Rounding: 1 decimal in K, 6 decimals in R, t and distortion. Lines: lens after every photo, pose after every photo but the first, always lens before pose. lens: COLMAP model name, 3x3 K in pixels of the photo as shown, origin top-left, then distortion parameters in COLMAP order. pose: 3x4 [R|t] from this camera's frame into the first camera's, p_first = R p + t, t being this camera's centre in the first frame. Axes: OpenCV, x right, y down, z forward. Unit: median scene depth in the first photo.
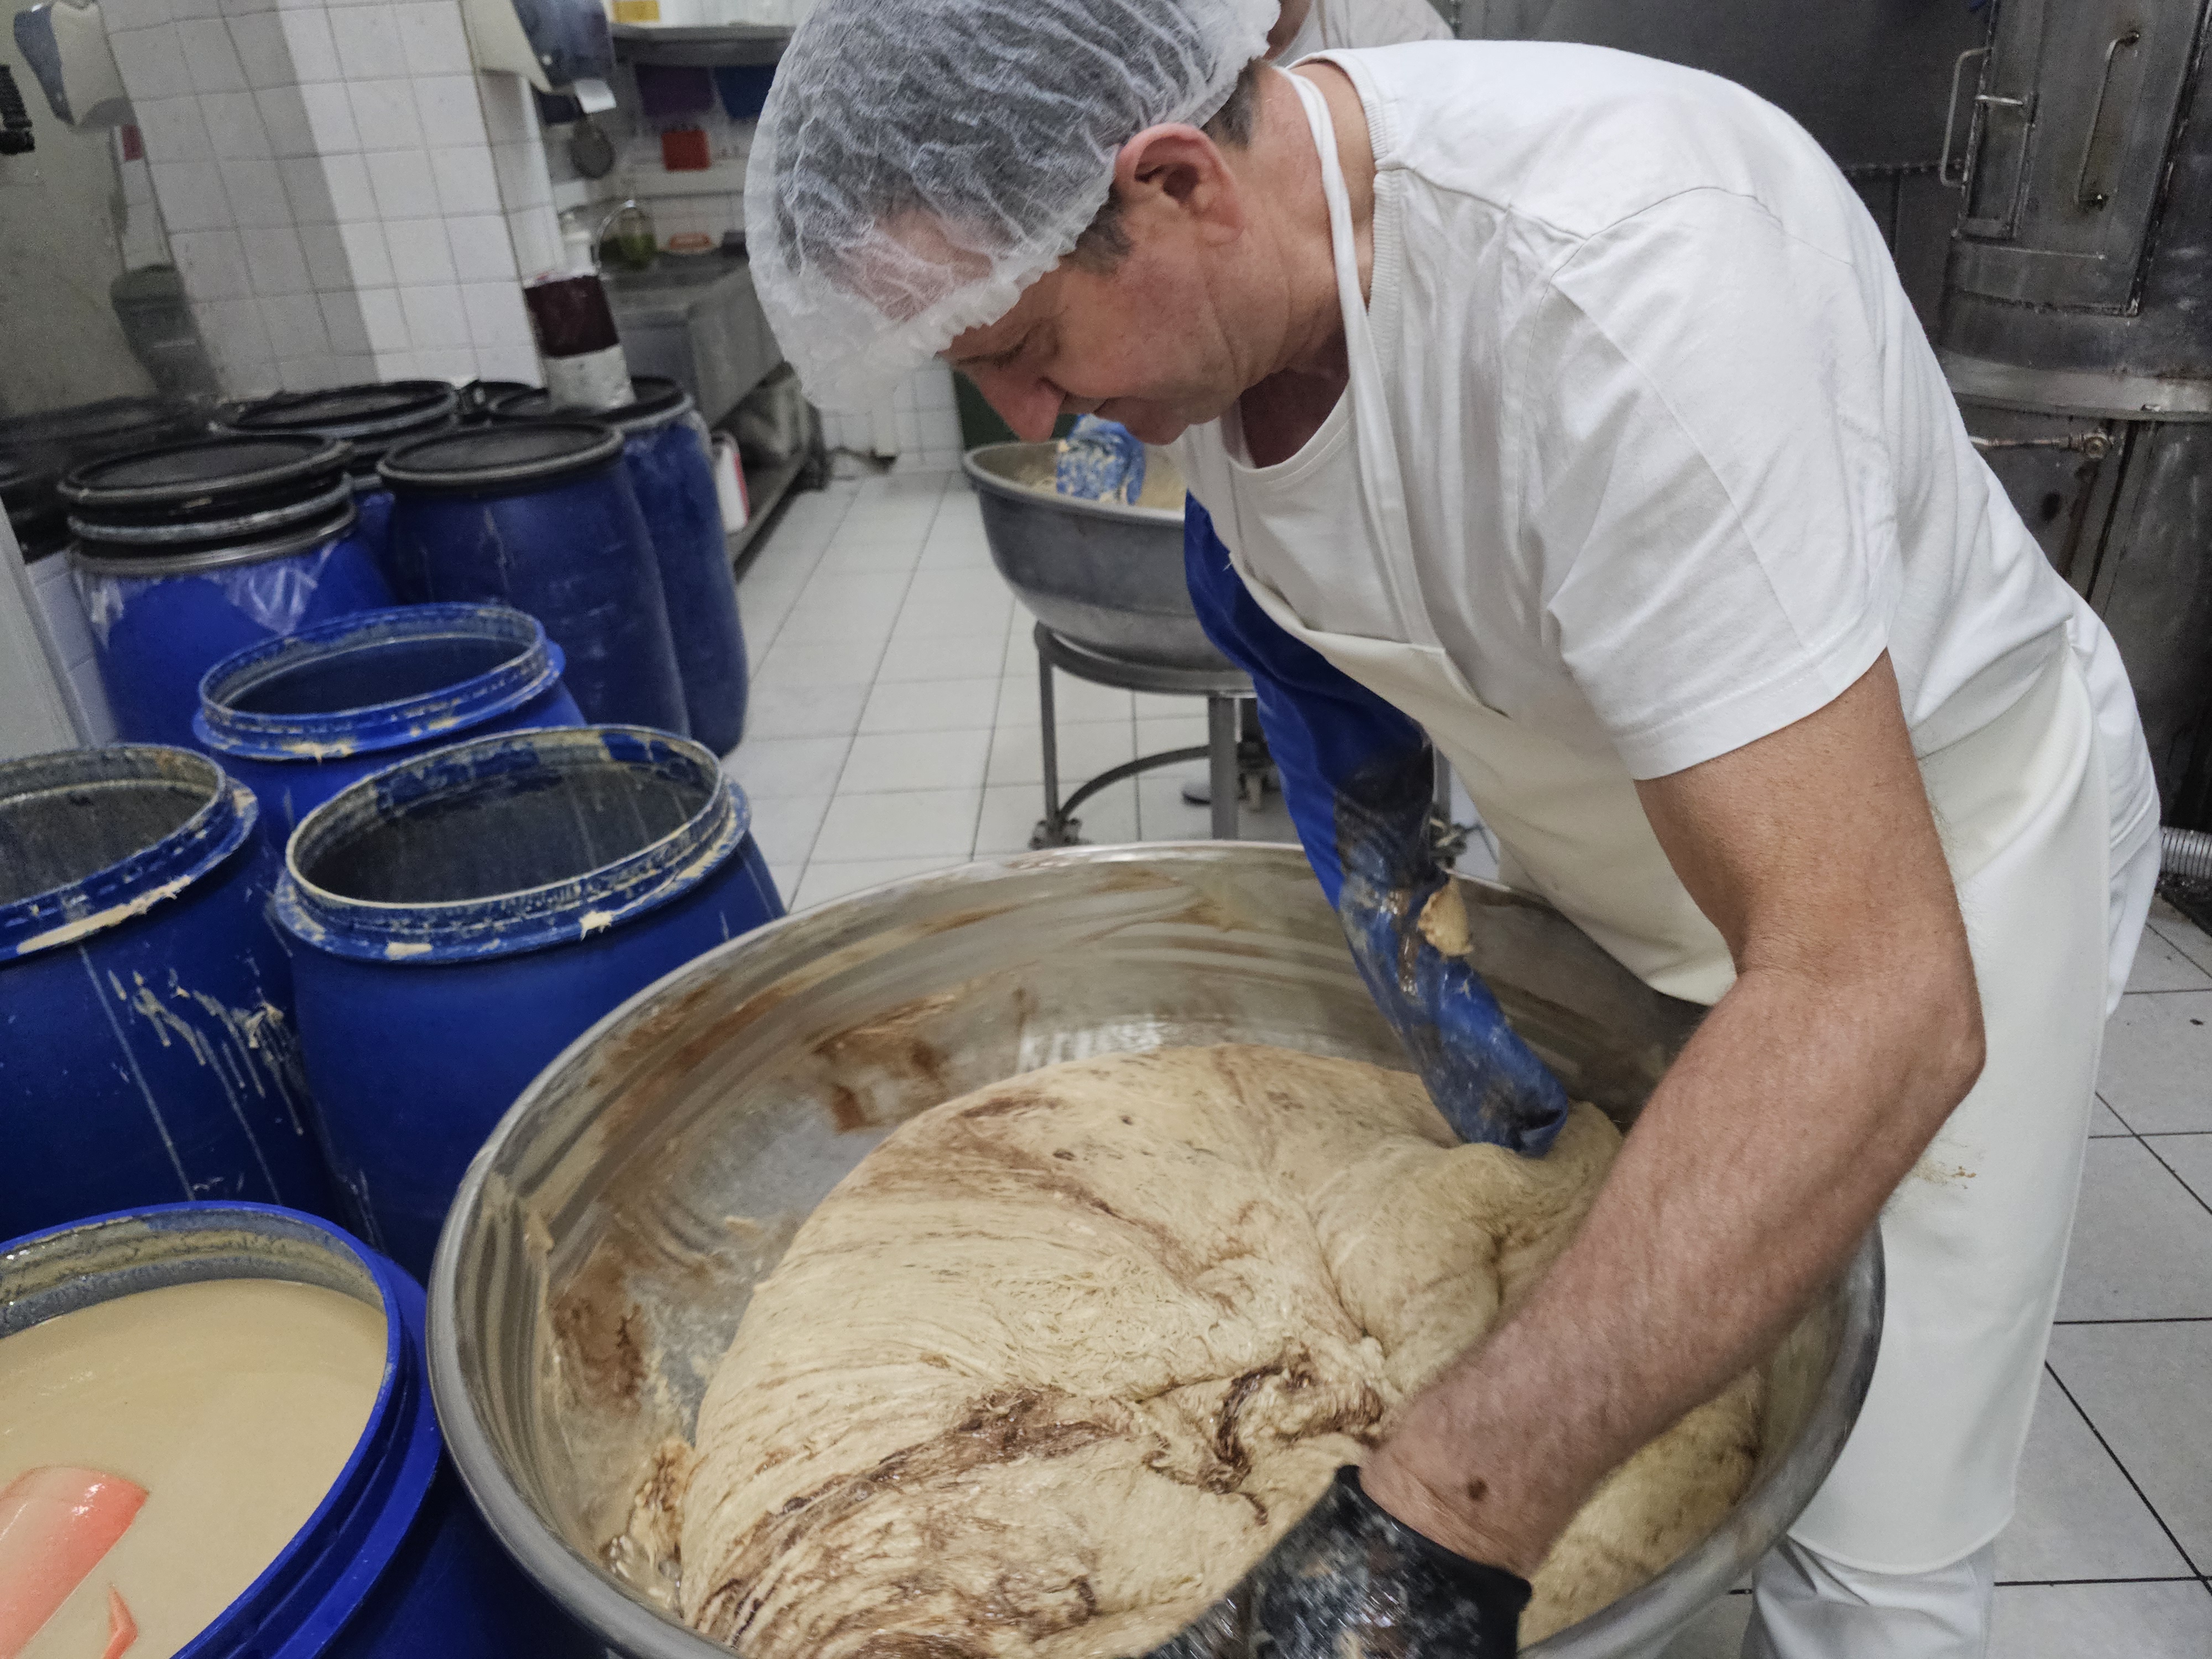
lens RADIAL K [[1453.7, 0, 1048.1], [0, 1453.7, 819.8], [0, 0, 1]] dist [0.035633, -0.027441]
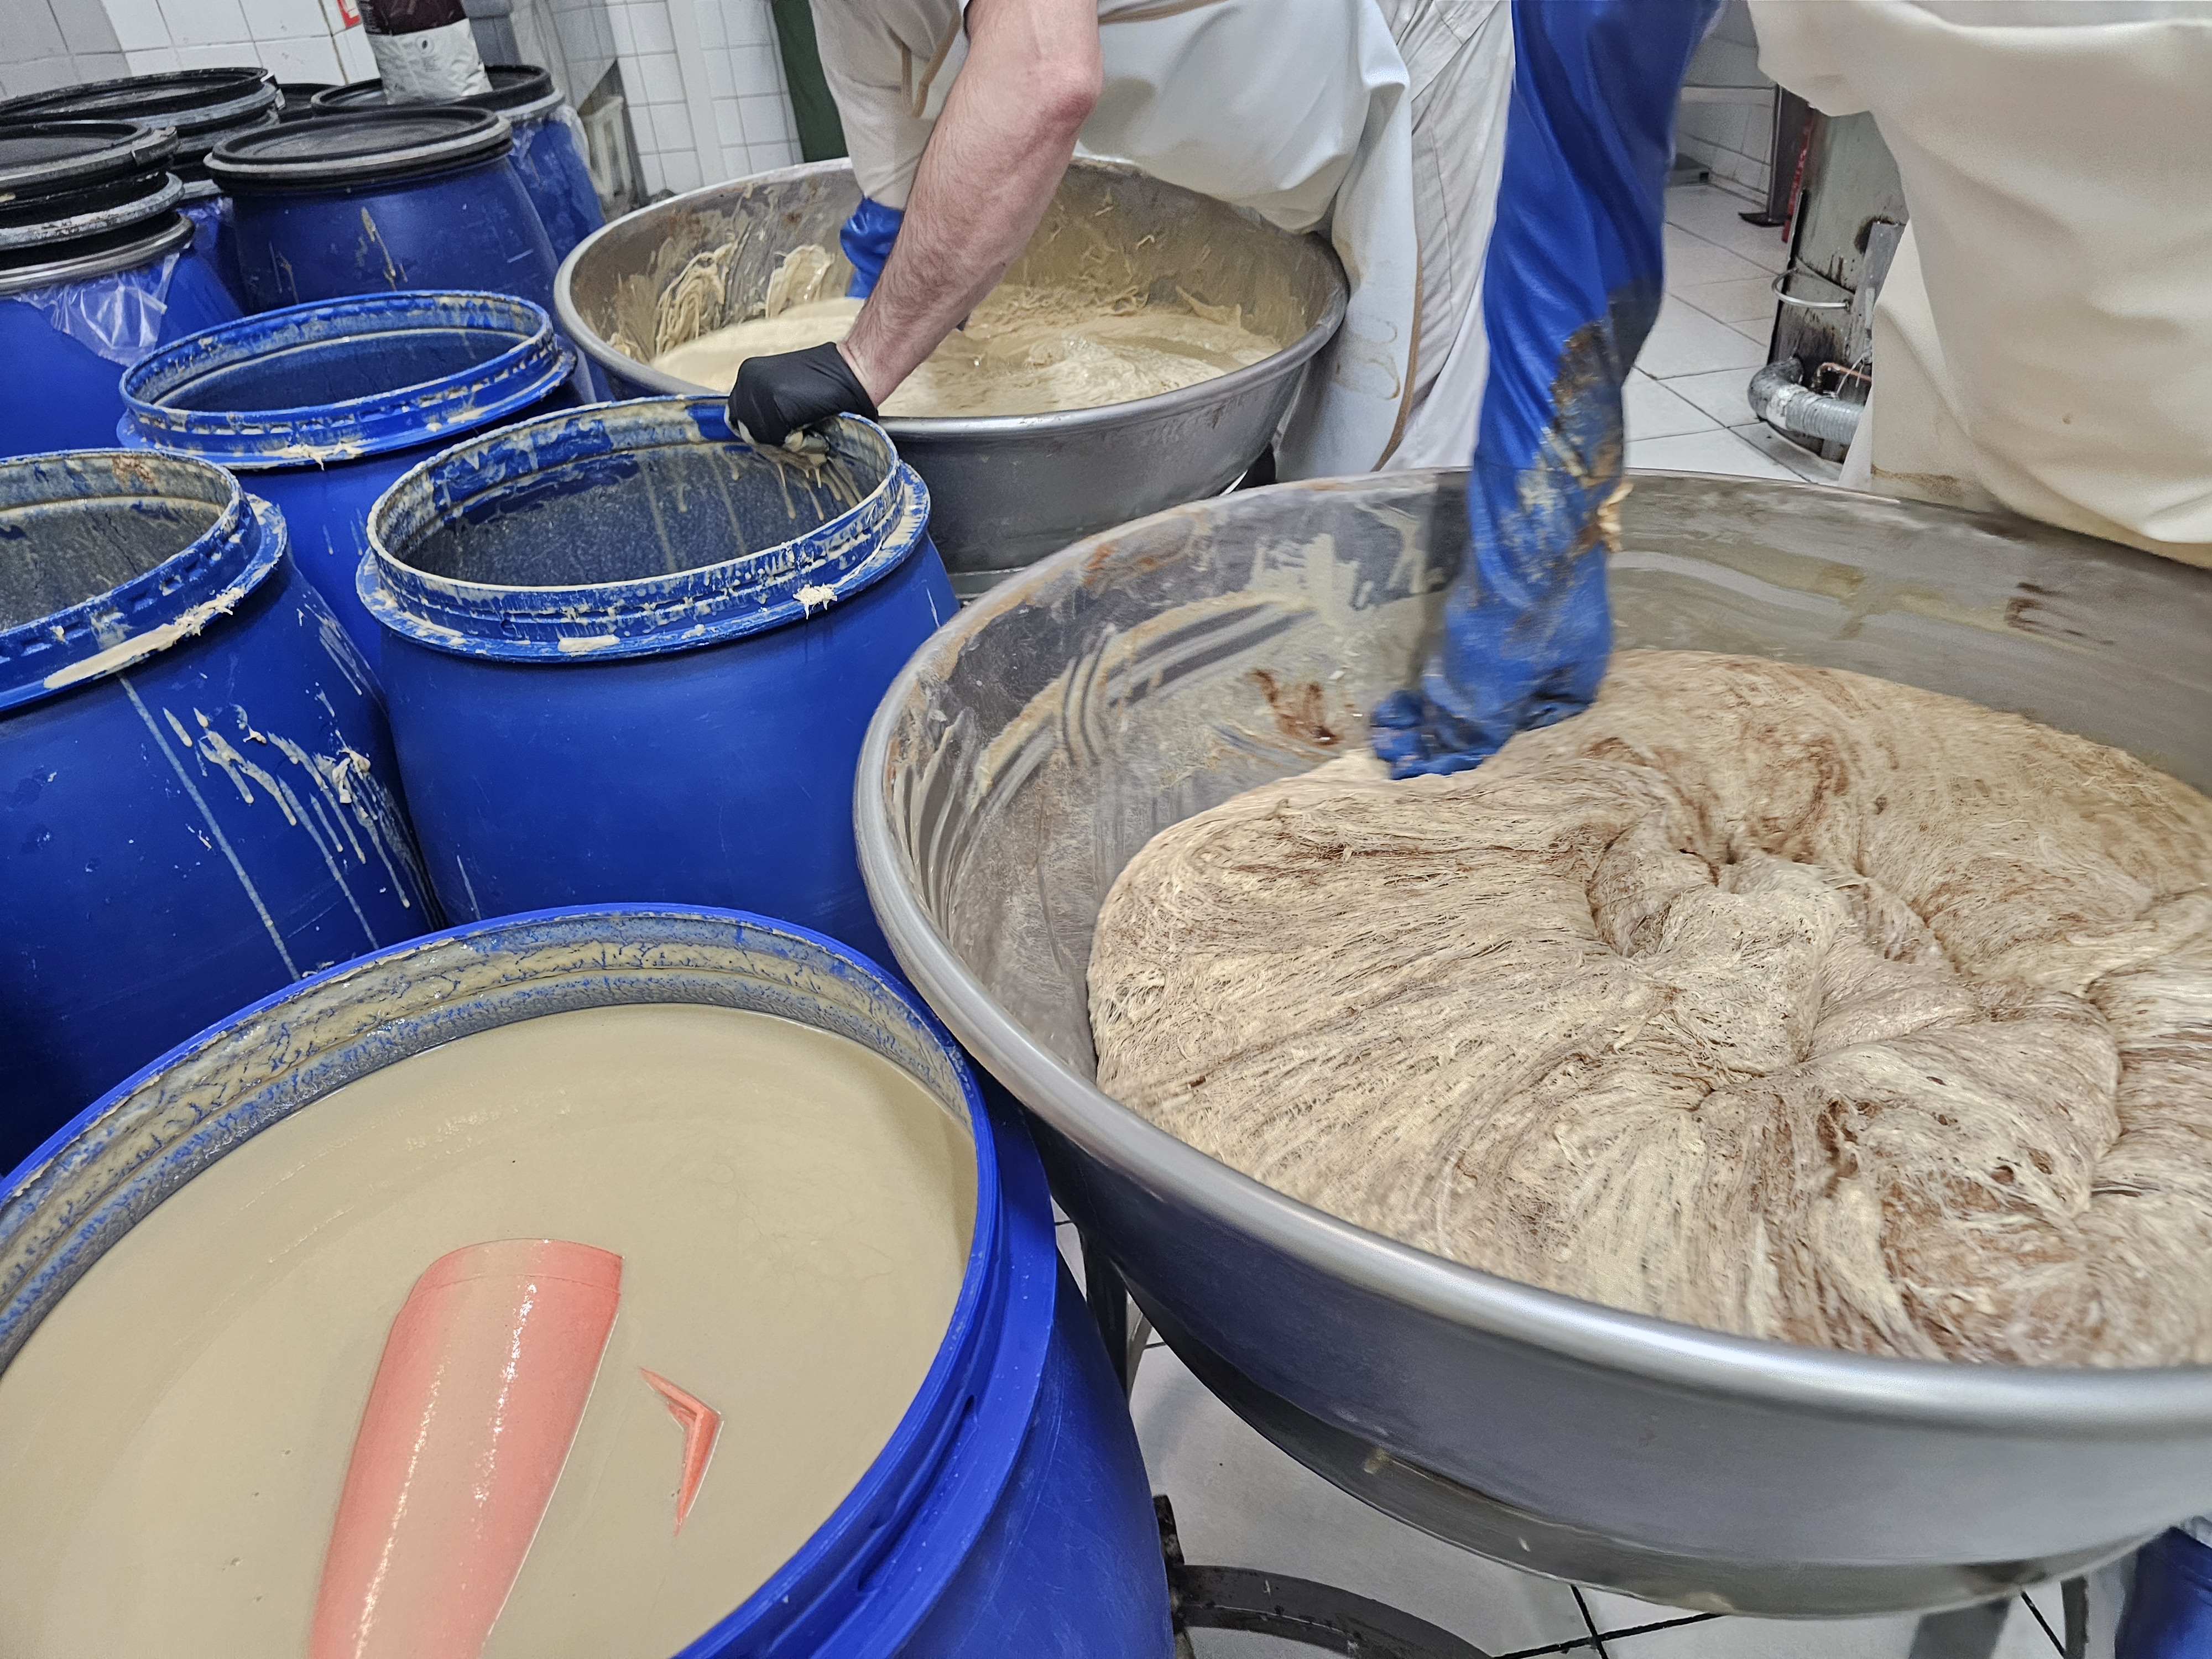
lens RADIAL K [[1453.7, 0, 1068.7], [0, 1453.7, 835.7], [0, 0, 1]] dist [0.035633, -0.027441]
pose [[0.984064, -0.098488, 0.148050, -0.242238], [0.077088, 0.986583, 0.143918, 0.078022], [-0.160237, -0.130211, 0.978452, 0.129095]]
